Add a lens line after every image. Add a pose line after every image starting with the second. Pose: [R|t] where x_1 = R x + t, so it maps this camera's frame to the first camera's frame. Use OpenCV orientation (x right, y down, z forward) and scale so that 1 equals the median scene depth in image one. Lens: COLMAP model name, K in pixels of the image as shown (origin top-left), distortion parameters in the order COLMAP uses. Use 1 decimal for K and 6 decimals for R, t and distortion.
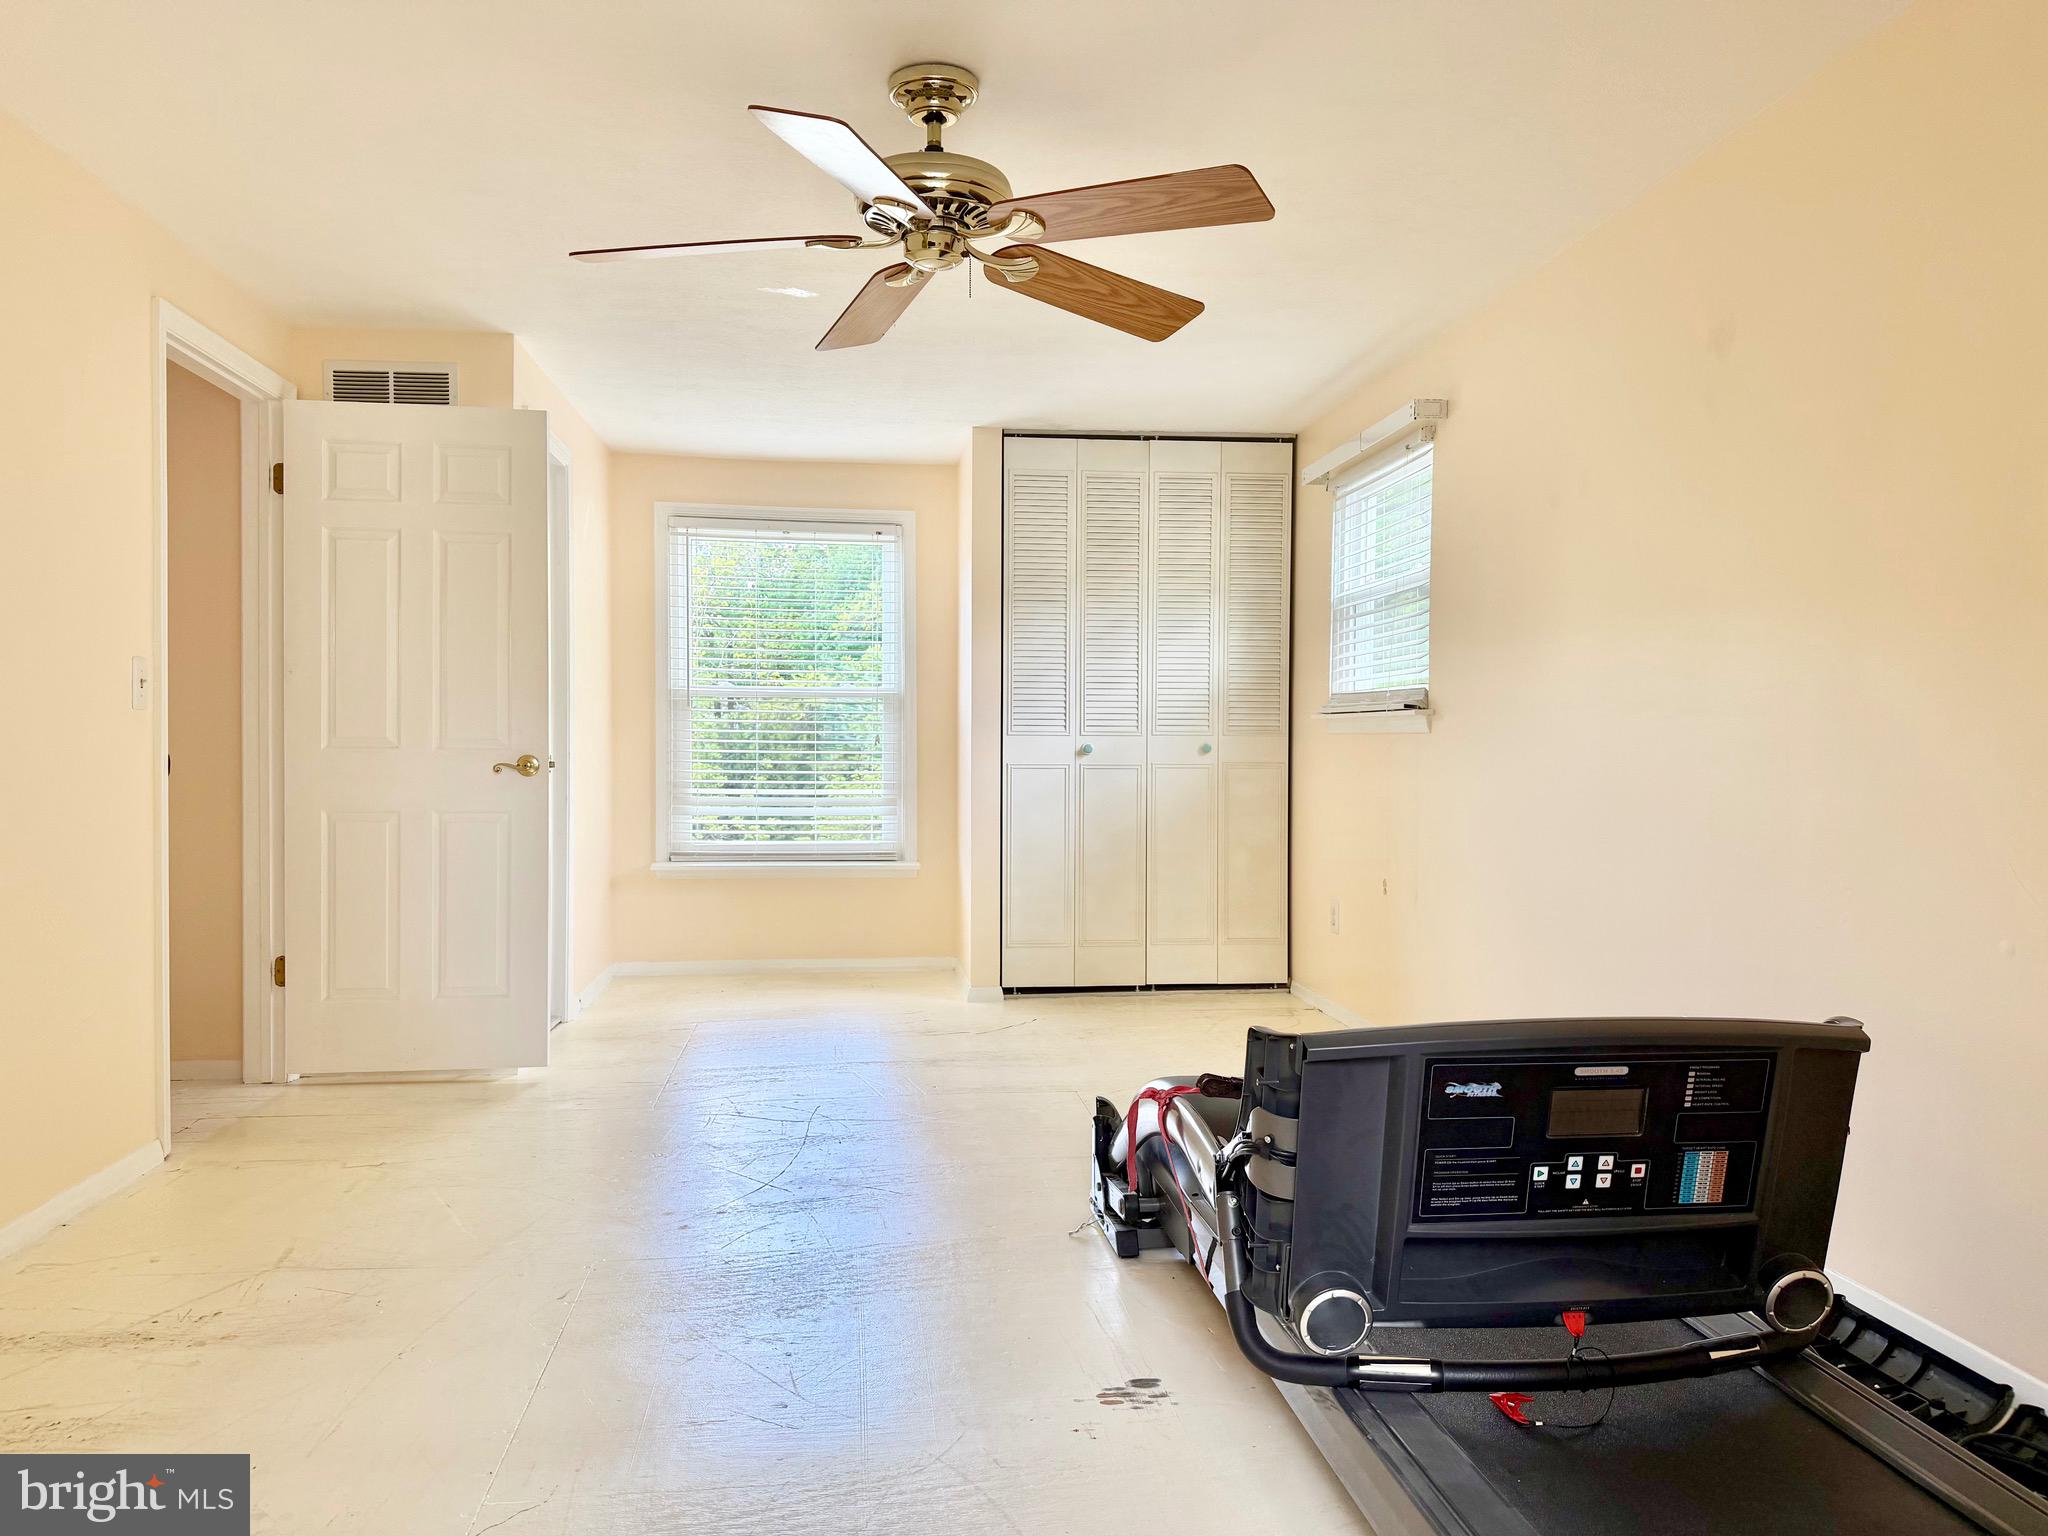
lens RADIAL K [[1409.0, 0, 1024.0], [0, 1409.0, 768.0], [0, 0, 1]] dist [0.203924, -0.339962]
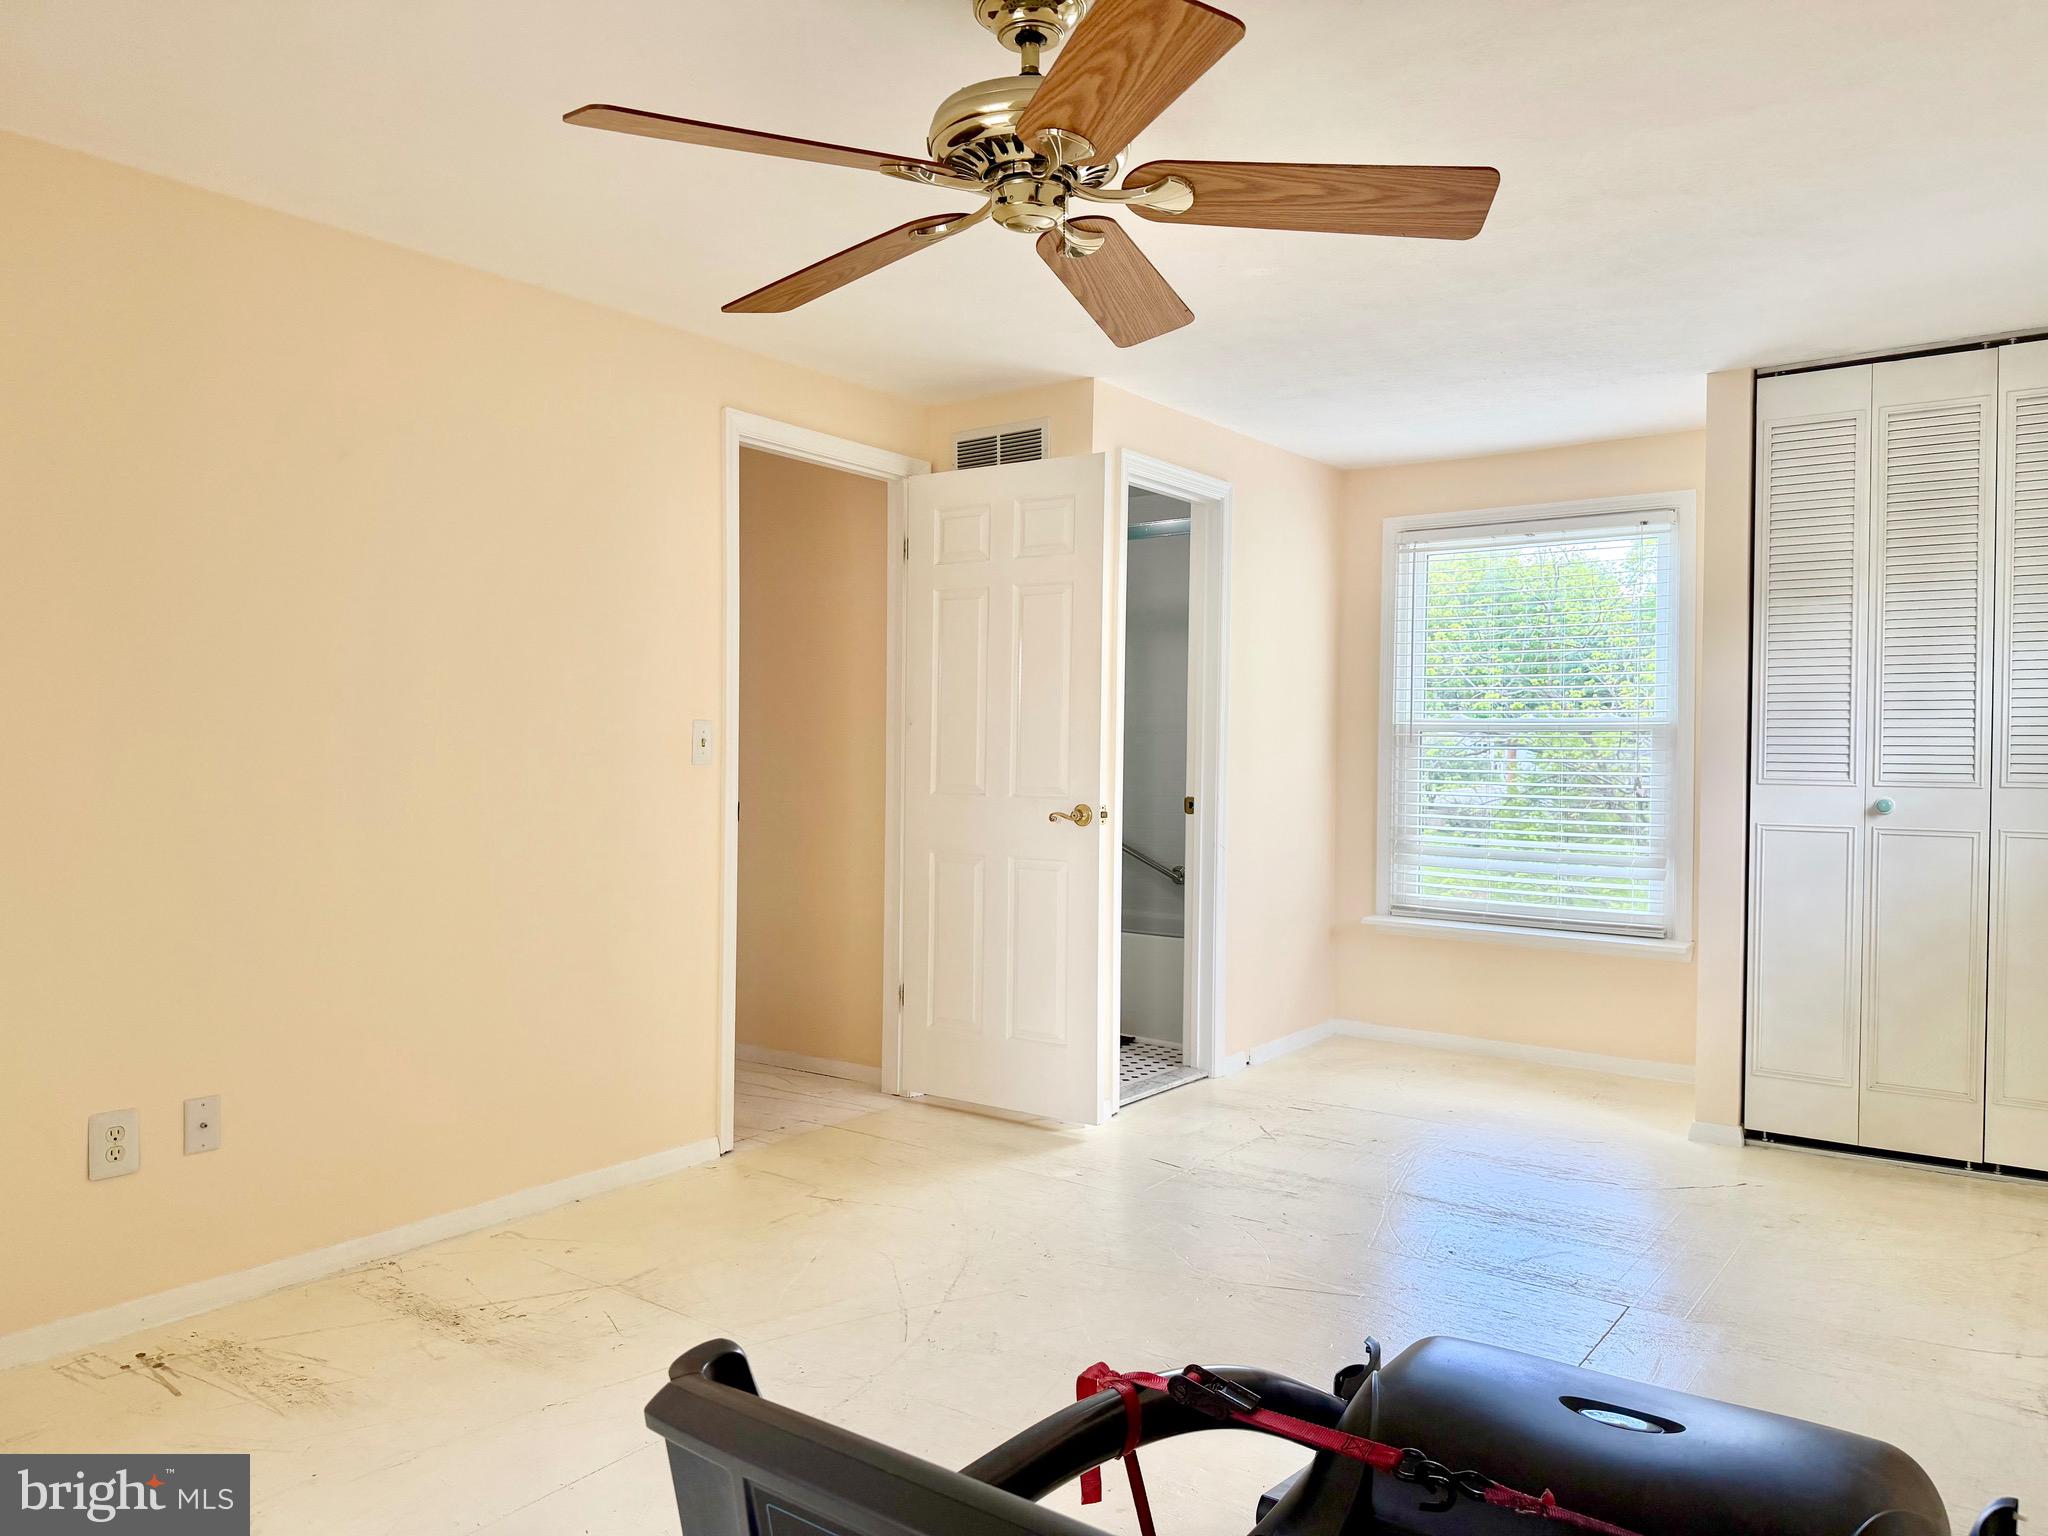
lens RADIAL K [[1433.9, 0, 1014.4], [0, 1433.9, 775.5], [0, 0, 1]] dist [0.038318, -0.051315]
pose [[0.728208, 0.014165, -0.685209, 0.219401], [-0.016976, 0.999852, 0.002628, -0.023305], [0.685146, 0.009718, 0.728341, 0.195706]]
